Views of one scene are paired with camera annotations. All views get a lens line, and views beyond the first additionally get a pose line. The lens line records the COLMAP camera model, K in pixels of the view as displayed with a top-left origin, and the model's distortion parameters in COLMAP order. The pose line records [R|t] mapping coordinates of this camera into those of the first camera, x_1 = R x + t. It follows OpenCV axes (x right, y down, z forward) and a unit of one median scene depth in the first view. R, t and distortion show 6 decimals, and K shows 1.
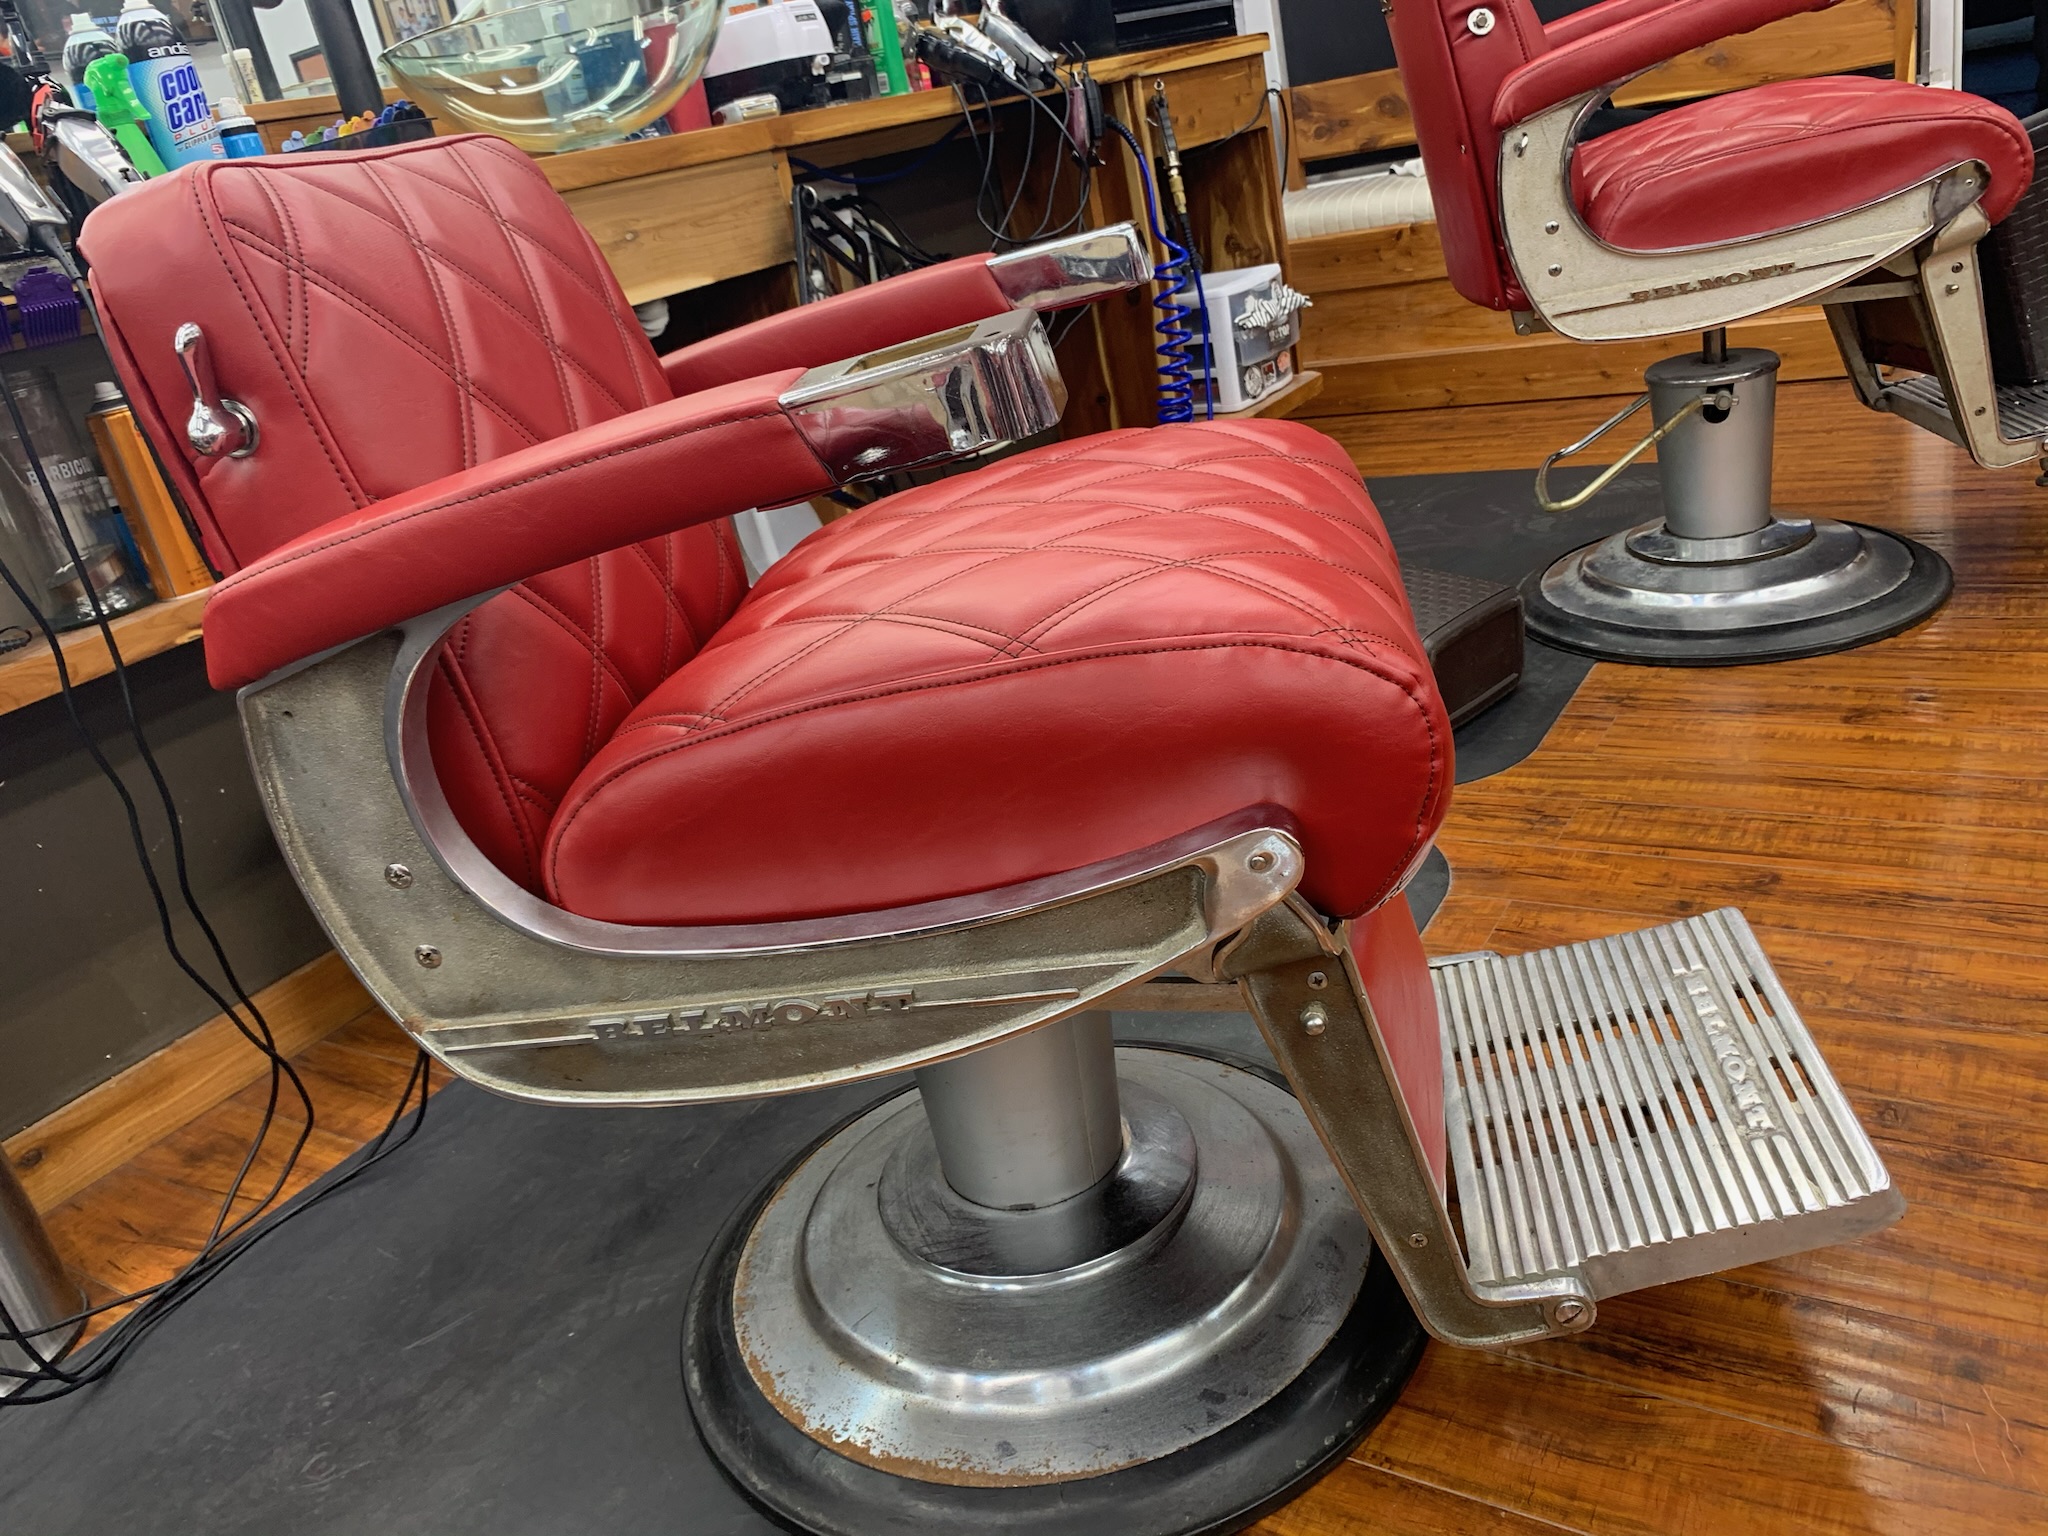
lens RADIAL K [[1570.4, 0, 1024.0], [0, 1570.4, 768.0], [0, 0, 1]] dist [-0.007634, -0.002593]
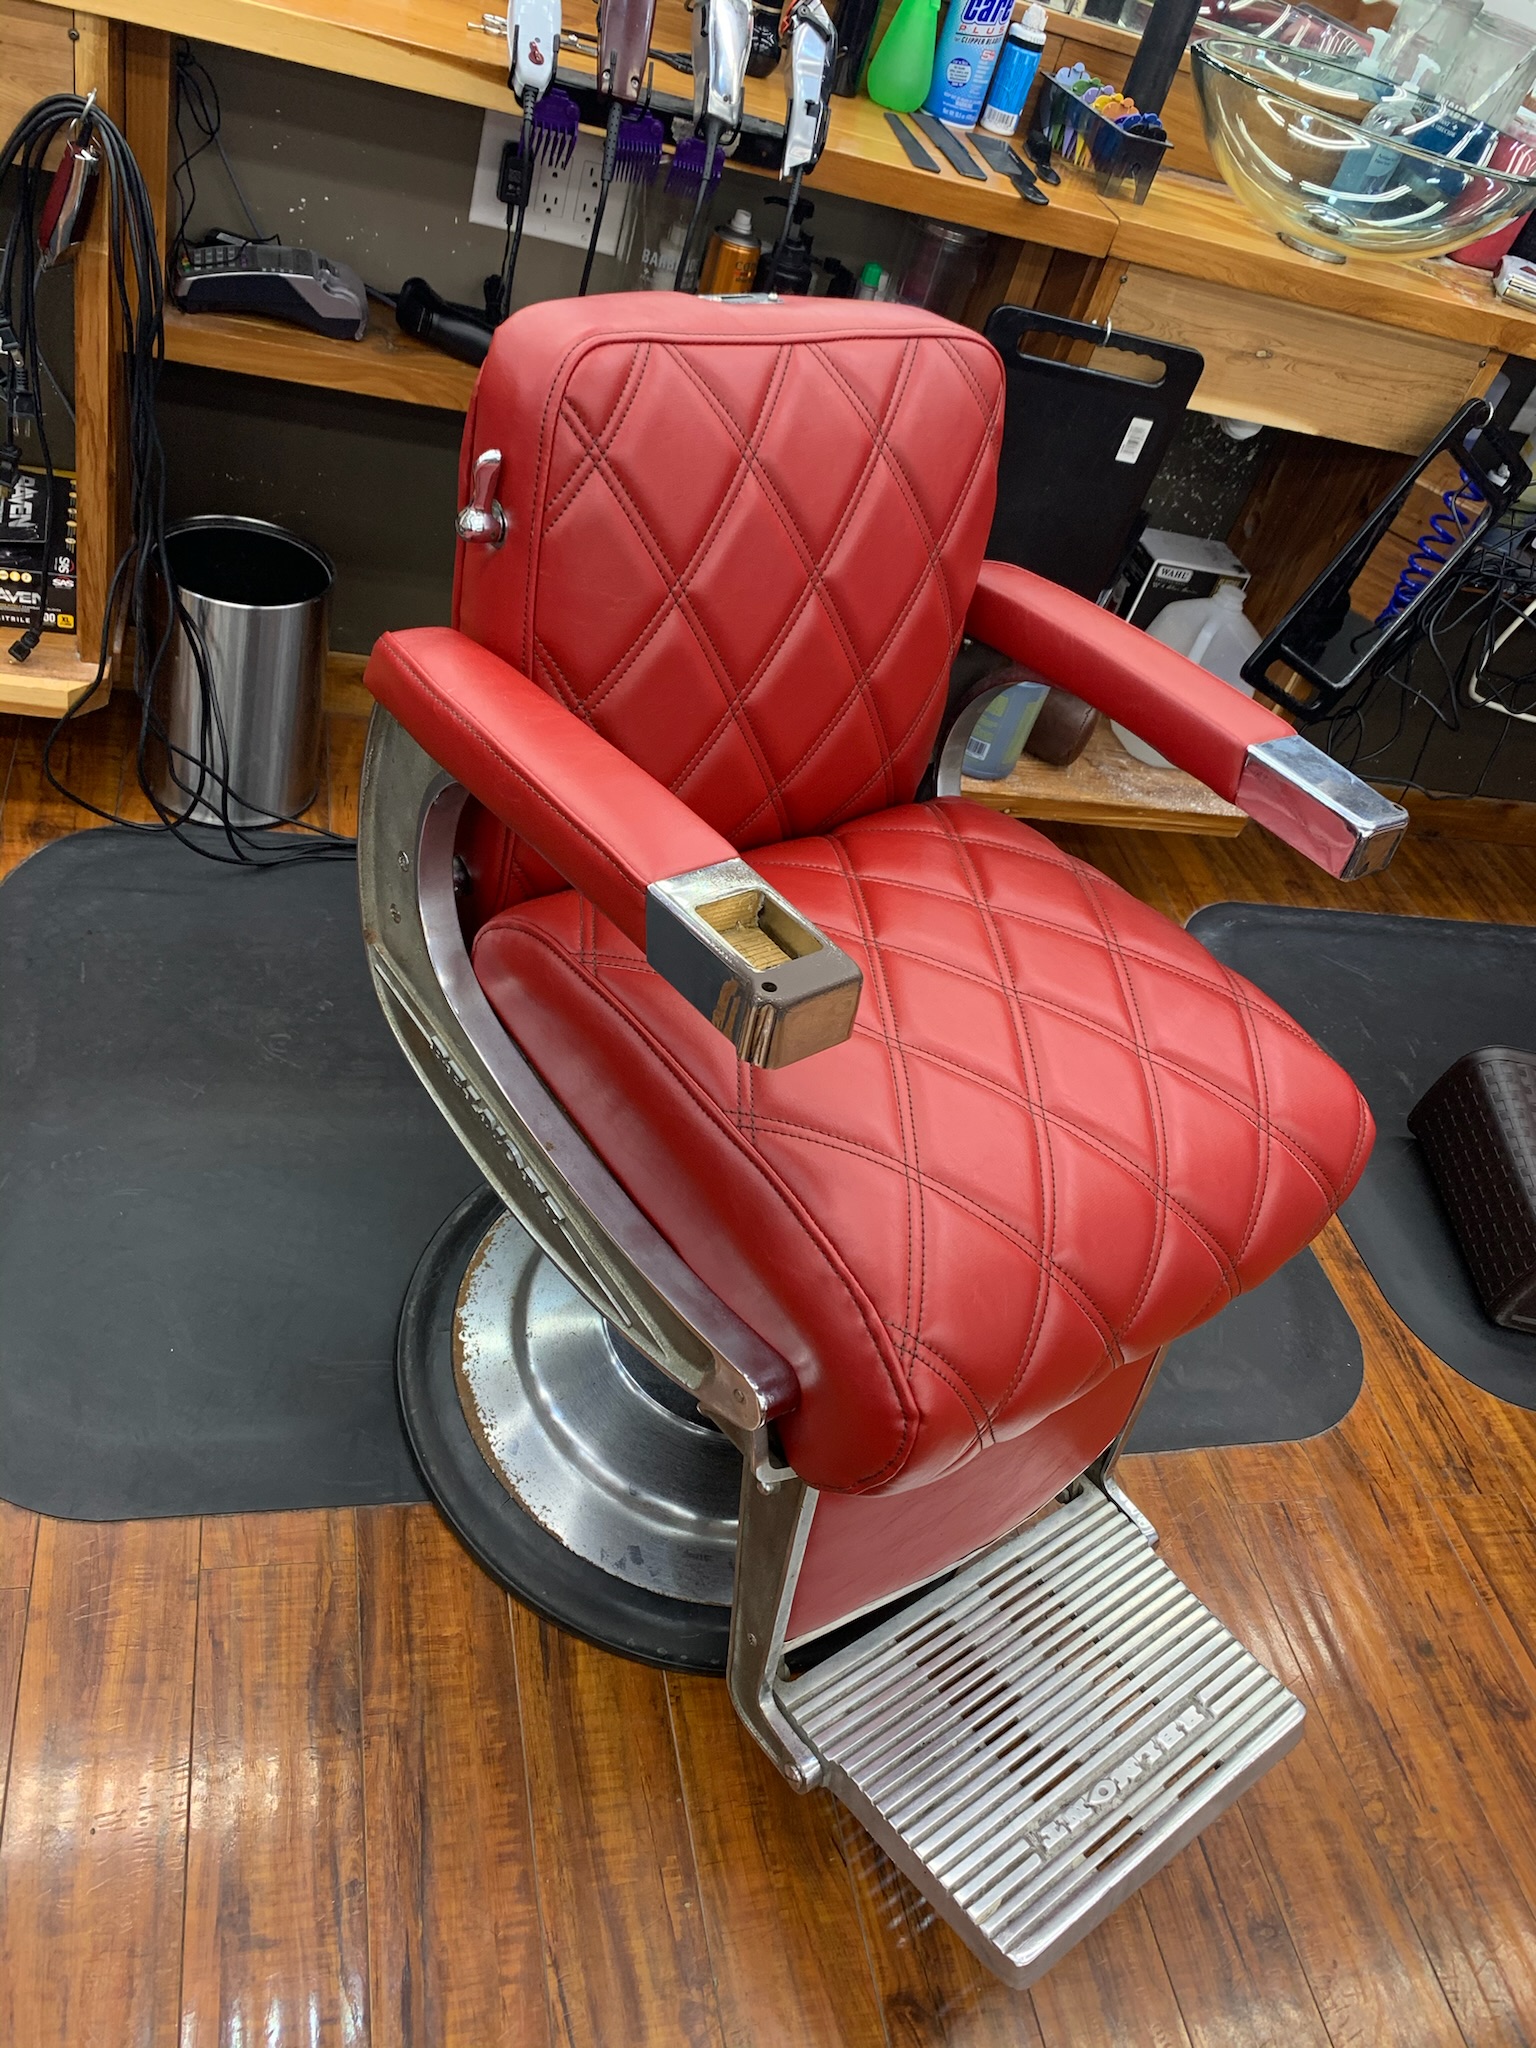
lens RADIAL K [[1560.1, 0, 768.0], [0, 1560.1, 1024.0], [0, 0, 1]] dist [-0.011121, 0.010994]
pose [[0.616552, 0.743296, -0.259566, 0.192786], [-0.624903, 0.662551, 0.412944, -0.469448], [0.478916, -0.092398, 0.872985, -0.012830]]
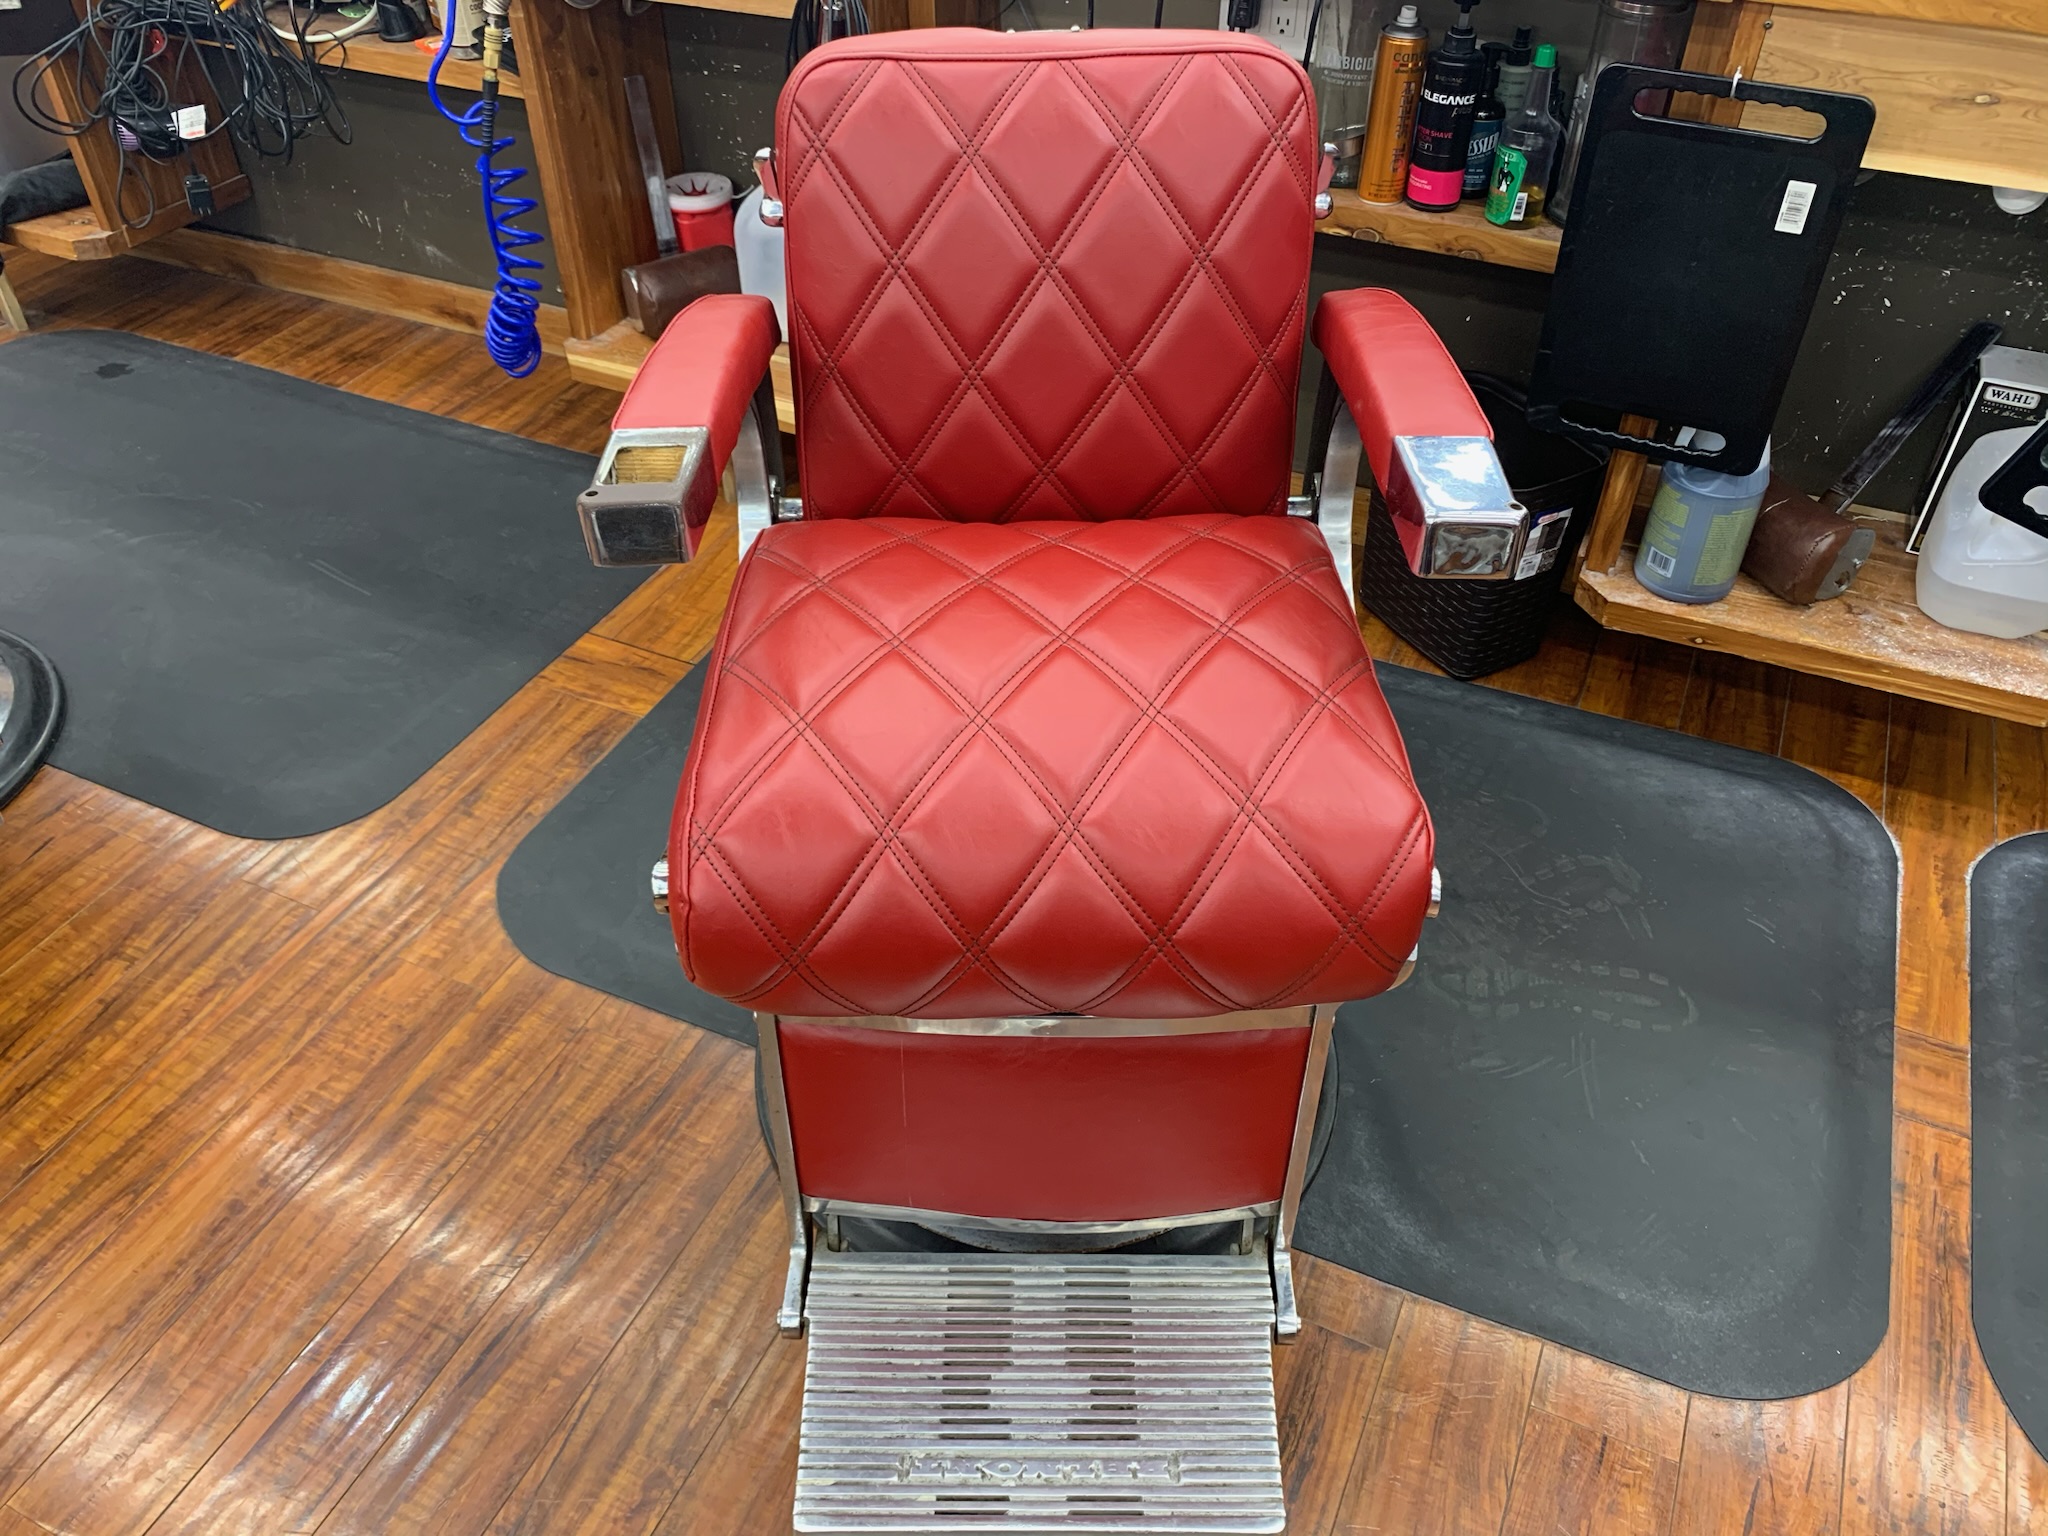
lens RADIAL K [[1560.1, 0, 1024.0], [0, 1560.1, 768.0], [0, 0, 1]] dist [-0.011121, 0.010994]
pose [[0.136535, 0.783537, -0.606158, 0.724789], [-0.402689, 0.602951, 0.688688, -0.829105], [0.905096, 0.150064, 0.397846, 0.521738]]
